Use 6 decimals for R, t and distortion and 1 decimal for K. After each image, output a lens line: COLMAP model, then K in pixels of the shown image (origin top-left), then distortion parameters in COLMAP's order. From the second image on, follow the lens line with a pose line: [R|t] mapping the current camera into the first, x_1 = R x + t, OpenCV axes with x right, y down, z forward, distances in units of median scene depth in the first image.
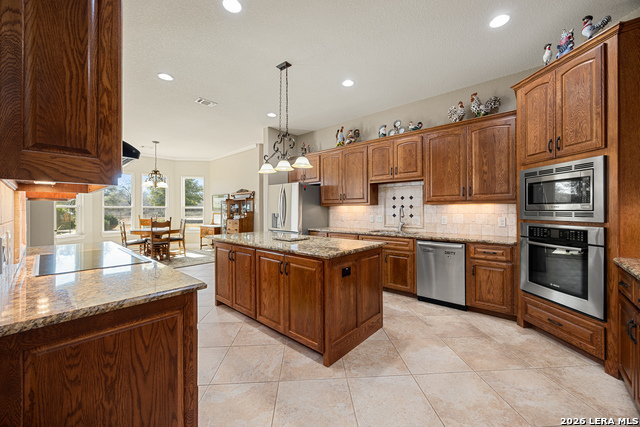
lens RADIAL K [[244.7, 0, 323.9], [0, 244.7, 210.3], [0, 0, 1]] dist [0.001279, -0.000258]
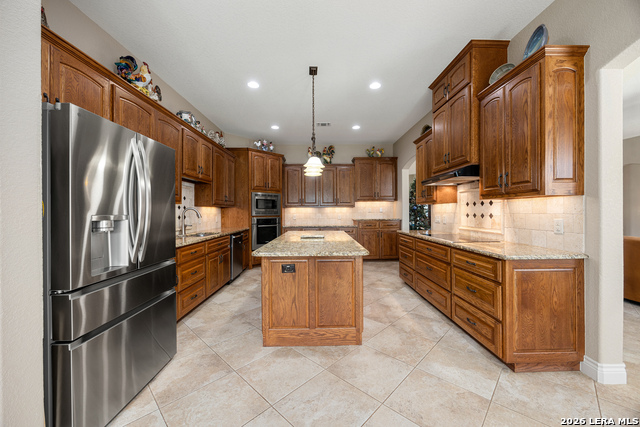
lens RADIAL K [[244.7, 0, 324.3], [0, 244.7, 213.0], [0, 0, 1]] dist [0.001279, -0.000258]
pose [[-0.671424, 0.001661, 0.741072, -0.860716], [0.006200, 0.999975, 0.003376, 0.006906], [-0.741047, 0.006861, -0.671418, 1.493975]]
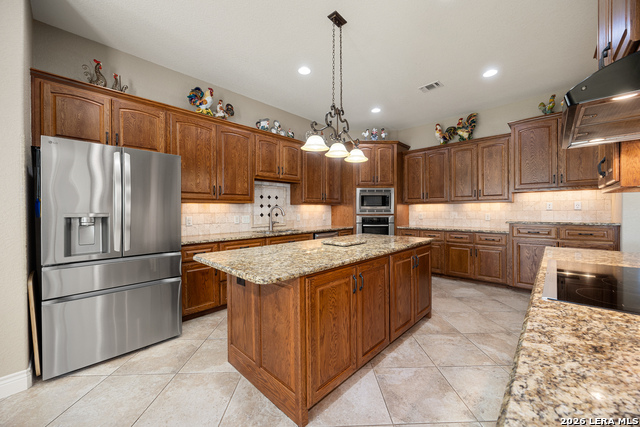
lens RADIAL K [[244.7, 0, 325.2], [0, 244.7, 212.0], [0, 0, 1]] dist [0.001279, -0.000258]
pose [[0.042171, -0.005616, 0.999095, -0.837275], [0.005195, 0.999972, 0.005401, 0.007164], [-0.999097, 0.004963, 0.042199, 0.905336]]
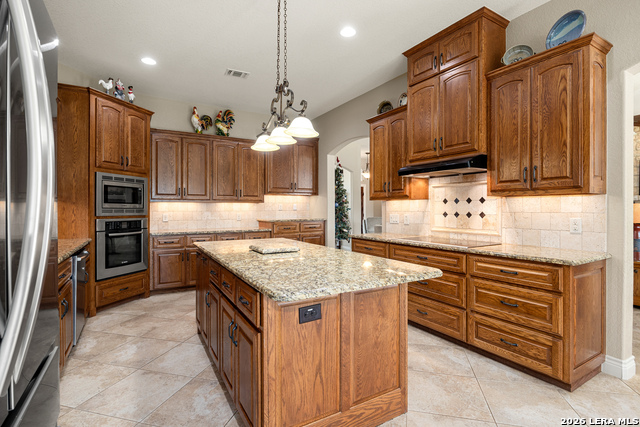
lens RADIAL K [[313.2, 0, 324.9], [0, 313.2, 210.0], [0, 0, 1]] dist [-0.005453, -0.000712]
pose [[-0.948170, 0.001087, 0.317762, -0.469160], [0.001869, 0.999996, 0.002155, 0.005644], [-0.317759, 0.002638, -0.948168, 1.551483]]
